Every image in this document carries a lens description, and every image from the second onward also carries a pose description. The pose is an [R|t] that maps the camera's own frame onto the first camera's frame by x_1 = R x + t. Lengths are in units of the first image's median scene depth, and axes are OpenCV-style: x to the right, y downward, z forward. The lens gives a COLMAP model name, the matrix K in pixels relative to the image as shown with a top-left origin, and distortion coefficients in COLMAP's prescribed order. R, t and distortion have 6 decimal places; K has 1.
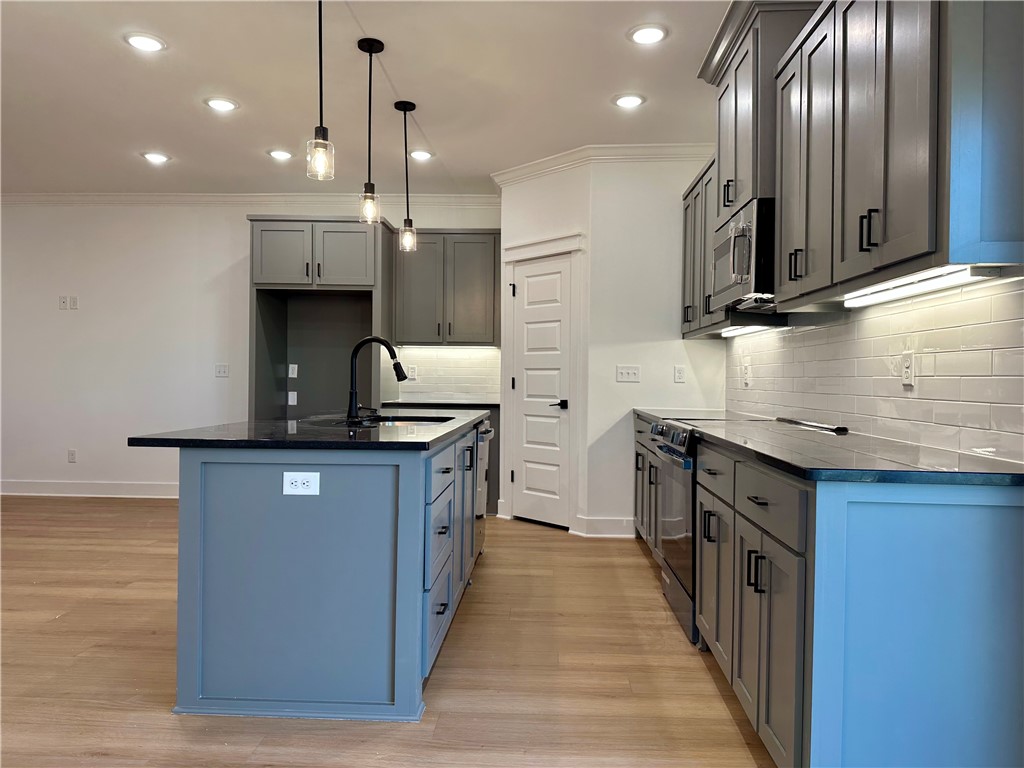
lens RADIAL K [[710.2, 0, 516.1], [0, 710.2, 378.4], [0, 0, 1]] dist [0.085709, -0.128612]
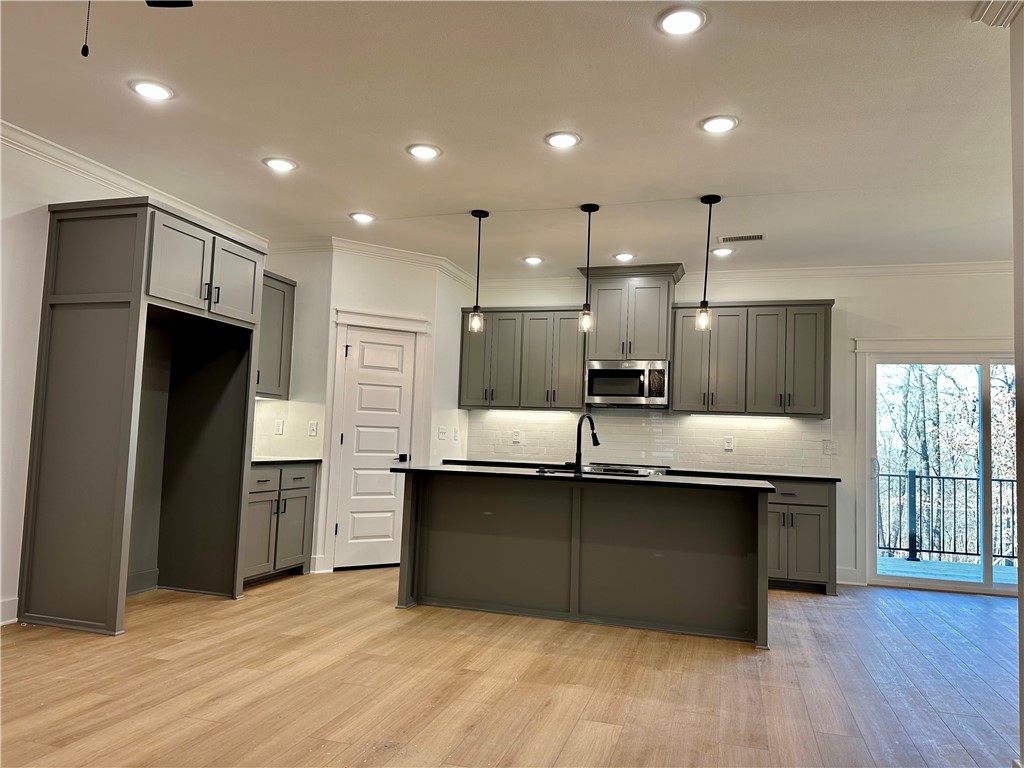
lens RADIAL K [[708.2, 0, 512.0], [0, 708.2, 384.0], [0, 0, 1]] dist [0.103729, -0.139841]
pose [[0.243870, 0.075917, 0.966832, -1.408967], [-0.032726, 0.997008, -0.070032, -0.013034], [-0.969256, -0.014561, 0.245624, 0.718880]]
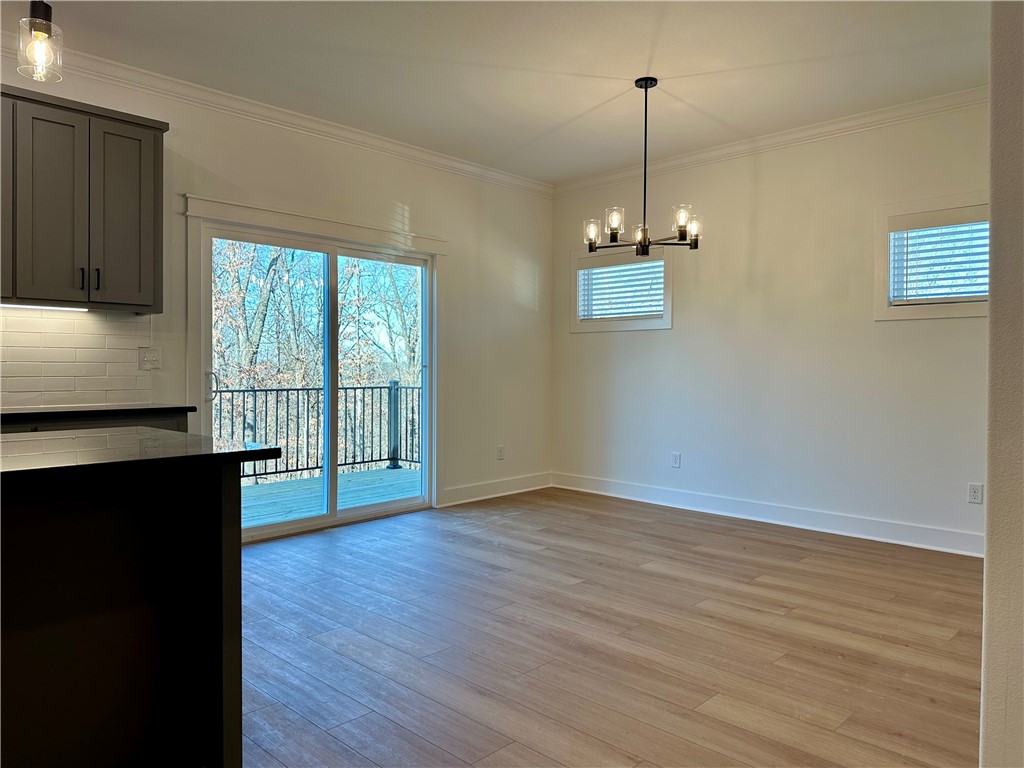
lens RADIAL K [[708.2, 0, 512.0], [0, 708.2, 384.0], [0, 0, 1]] dist [0.103729, -0.139841]
pose [[-0.749356, -0.028461, 0.661556, -0.751145], [-0.011412, 0.999483, 0.030072, -0.008311], [-0.662069, 0.014985, -0.749293, 0.858891]]
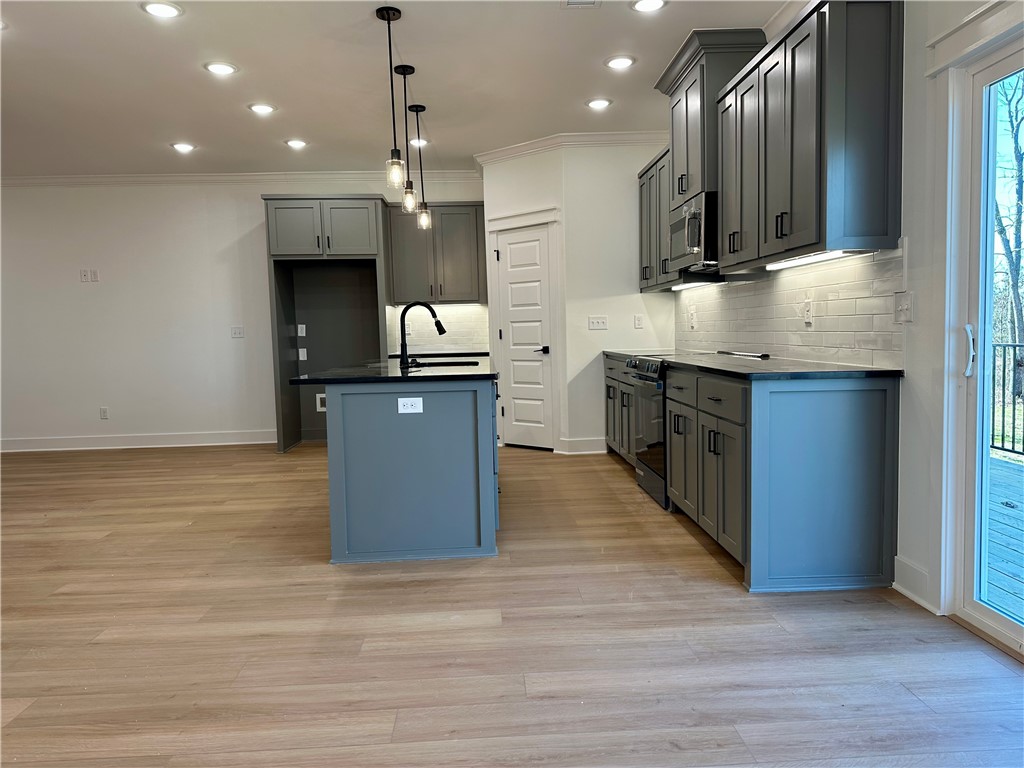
lens RADIAL K [[708.2, 0, 512.0], [0, 708.2, 384.0], [0, 0, 1]] dist [0.103729, -0.139841]
pose [[0.995362, -0.043533, 0.085785, -0.131443], [0.036947, 0.996352, 0.076927, -0.001092], [-0.088821, -0.073401, 0.993339, -0.284692]]
